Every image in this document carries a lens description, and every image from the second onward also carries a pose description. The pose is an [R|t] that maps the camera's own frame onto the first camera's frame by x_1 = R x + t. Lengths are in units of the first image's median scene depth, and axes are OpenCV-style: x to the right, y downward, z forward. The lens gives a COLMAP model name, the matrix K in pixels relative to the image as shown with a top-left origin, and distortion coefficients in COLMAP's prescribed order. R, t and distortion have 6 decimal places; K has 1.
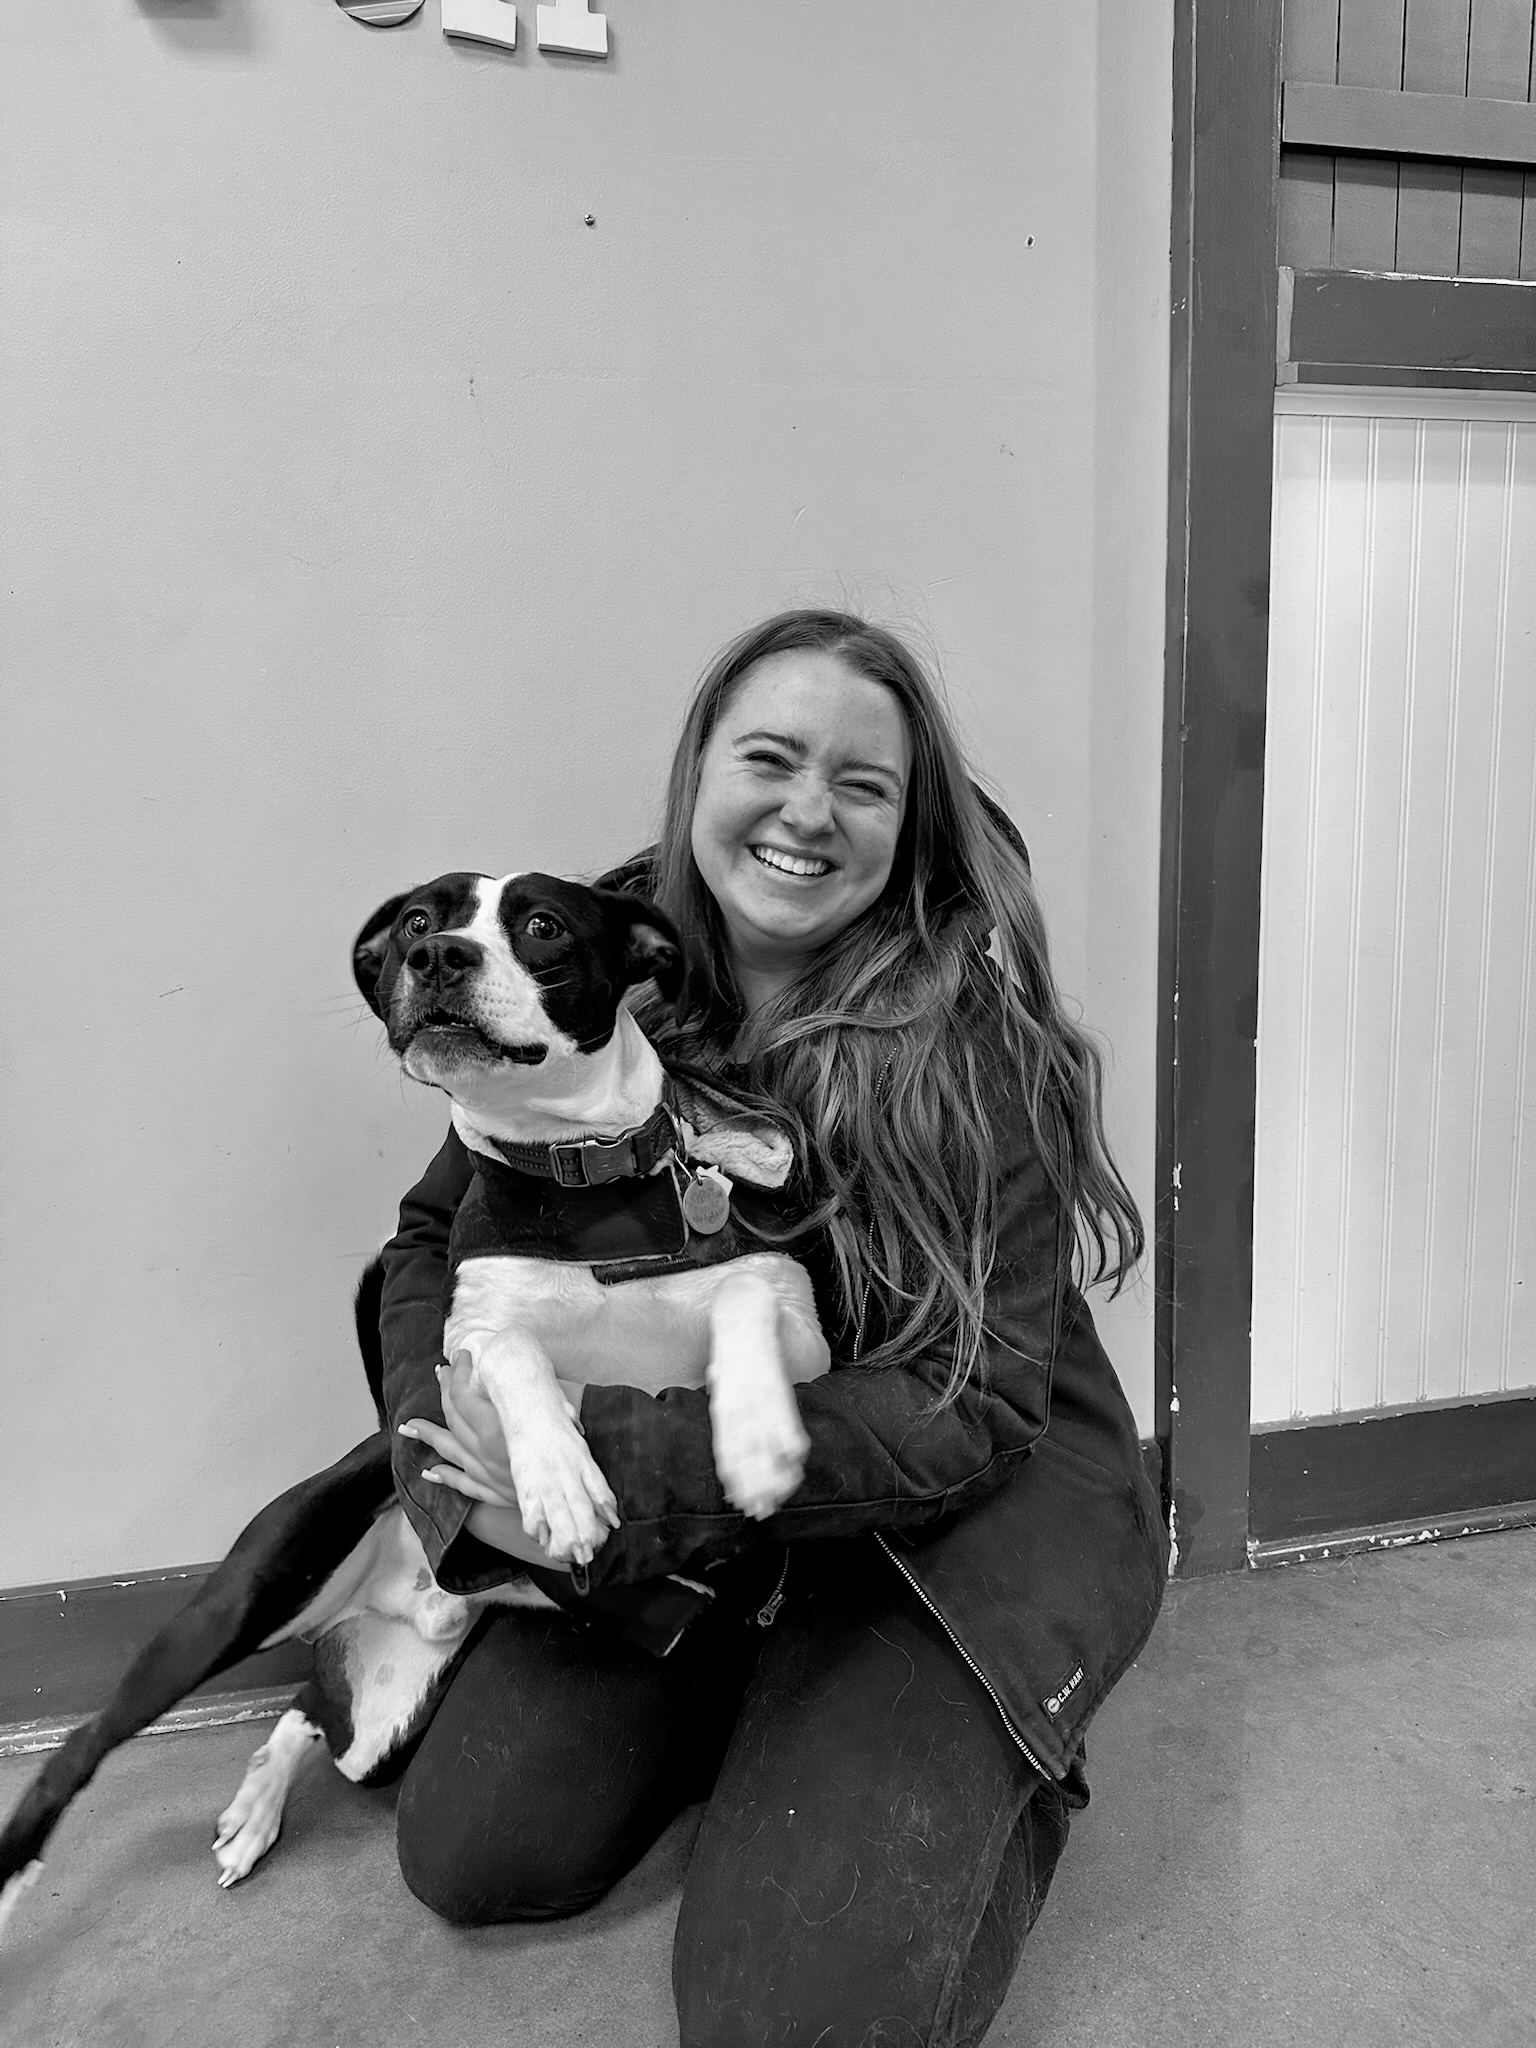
lens RADIAL K [[1447.3, 0, 779.3], [0, 1447.3, 1019.6], [0, 0, 1]] dist [0.002396, -0.007078]
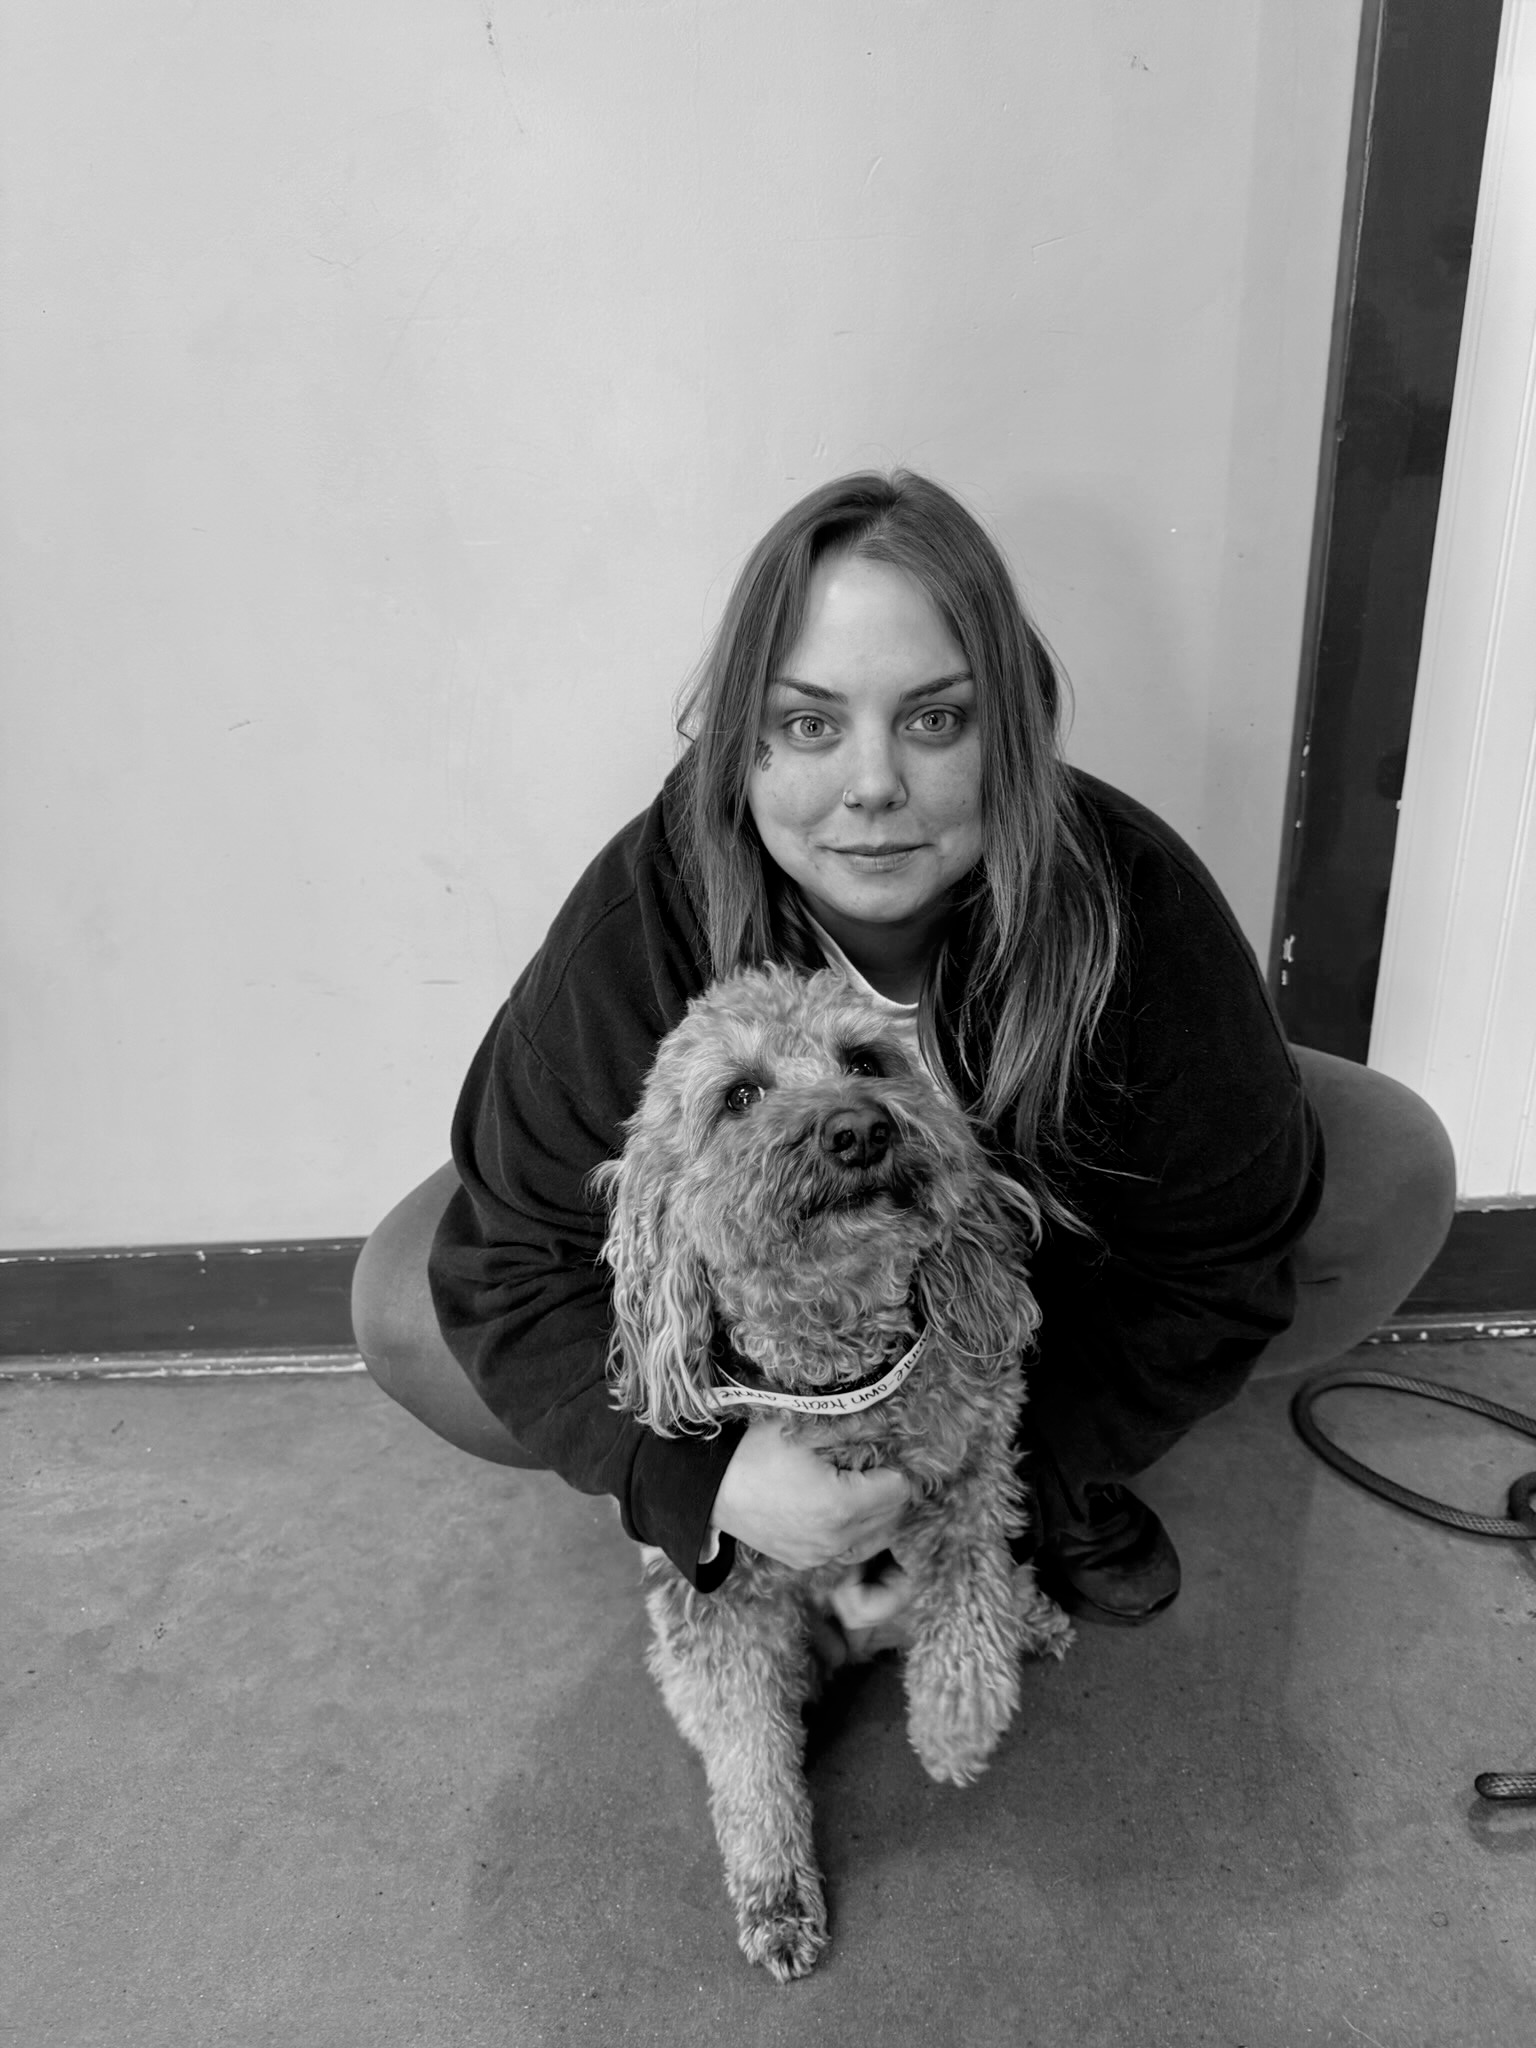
lens RADIAL K [[1461.0, 0, 766.7], [0, 1461.0, 1024.7], [0, 0, 1]] dist [-0.001645, -0.000966]
pose [[0.974343, 0.074515, -0.212373, 0.163976], [-0.016490, 0.964701, 0.262830, -0.085717], [0.224462, -0.252585, 0.941179, 0.054002]]
